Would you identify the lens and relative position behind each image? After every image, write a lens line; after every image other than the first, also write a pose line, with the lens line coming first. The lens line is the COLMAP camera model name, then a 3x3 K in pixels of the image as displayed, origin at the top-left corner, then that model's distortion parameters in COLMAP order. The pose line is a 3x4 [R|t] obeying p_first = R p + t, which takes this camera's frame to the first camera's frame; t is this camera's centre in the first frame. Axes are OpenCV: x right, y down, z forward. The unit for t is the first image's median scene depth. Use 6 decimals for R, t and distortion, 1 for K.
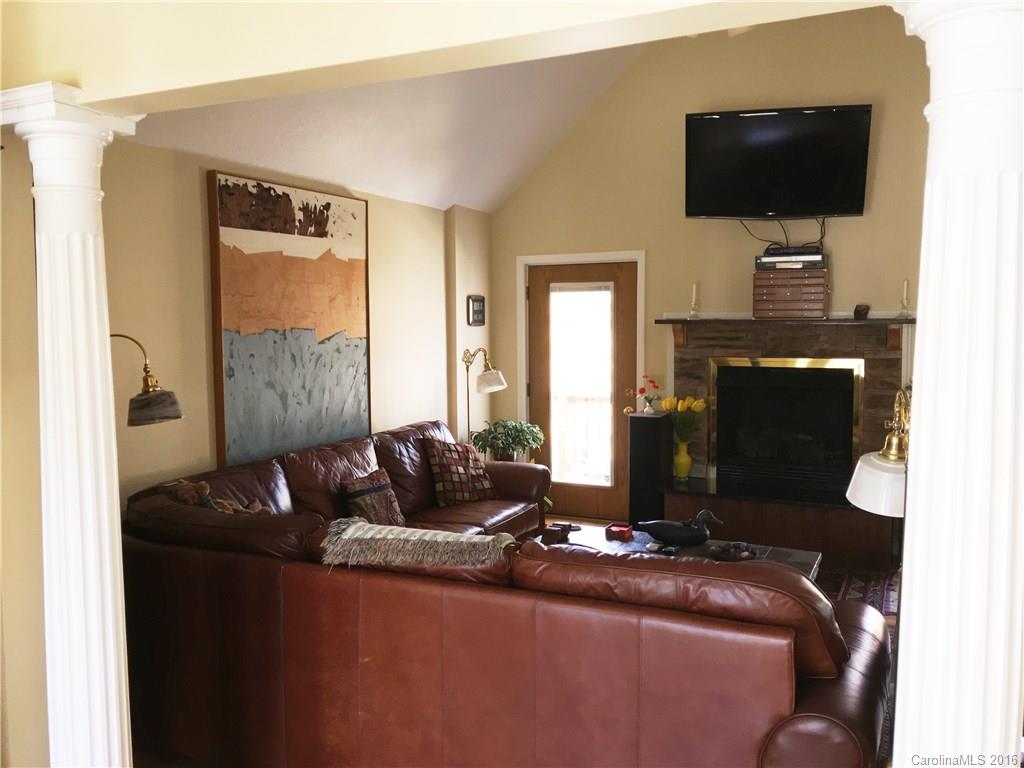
lens RADIAL K [[870.8, 0, 509.5], [0, 870.8, 379.4], [0, 0, 1]] dist [0.079582, -0.105168]
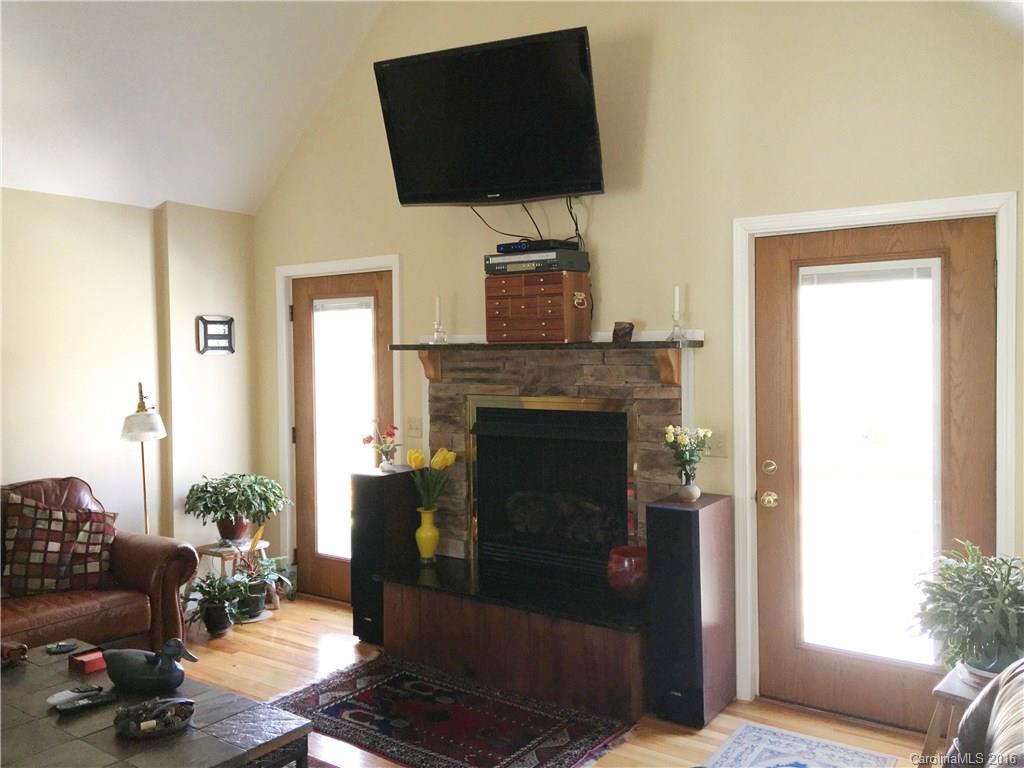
lens RADIAL K [[870.8, 0, 518.7], [0, 870.8, 377.3], [0, 0, 1]] dist [0.079582, -0.105168]
pose [[0.986093, 0.001121, -0.166193, 0.397146], [-0.008060, 0.999123, -0.041080, -0.010457], [0.166002, 0.041848, 0.985237, 0.279738]]
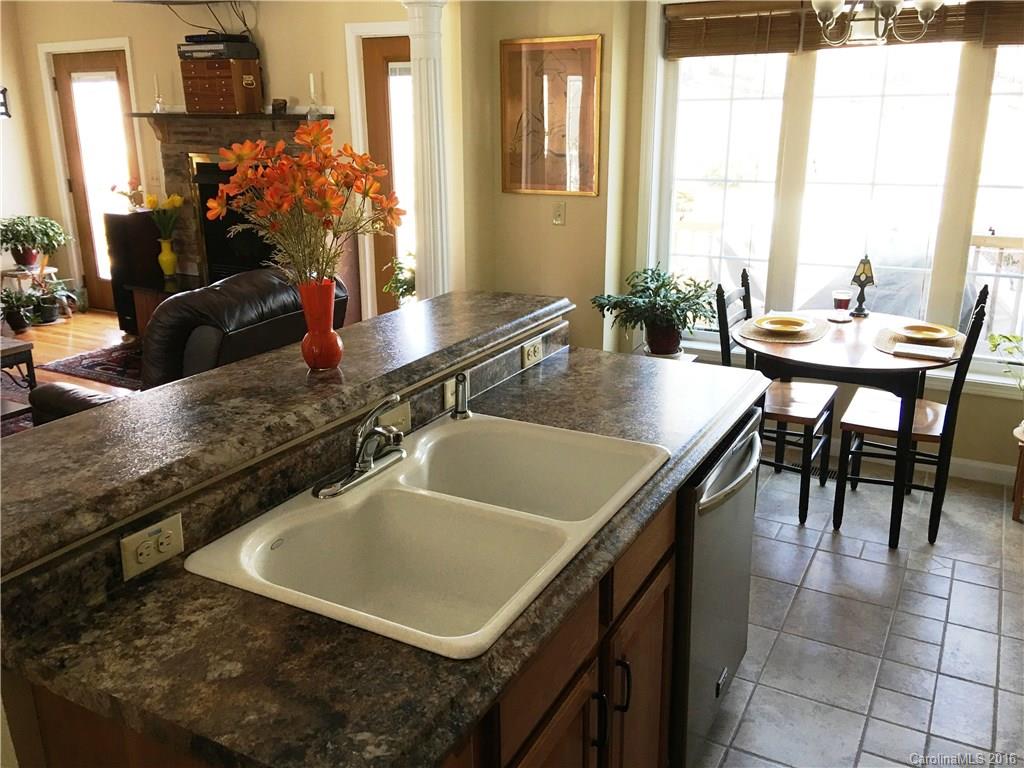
lens RADIAL K [[870.8, 0, 516.0], [0, 870.8, 383.8], [0, 0, 1]] dist [0.079582, -0.105168]
pose [[0.998286, 0.021539, -0.054415, 0.661871], [-0.008715, 0.974154, 0.225716, 0.000368], [0.057870, -0.224855, 0.972672, -0.005489]]
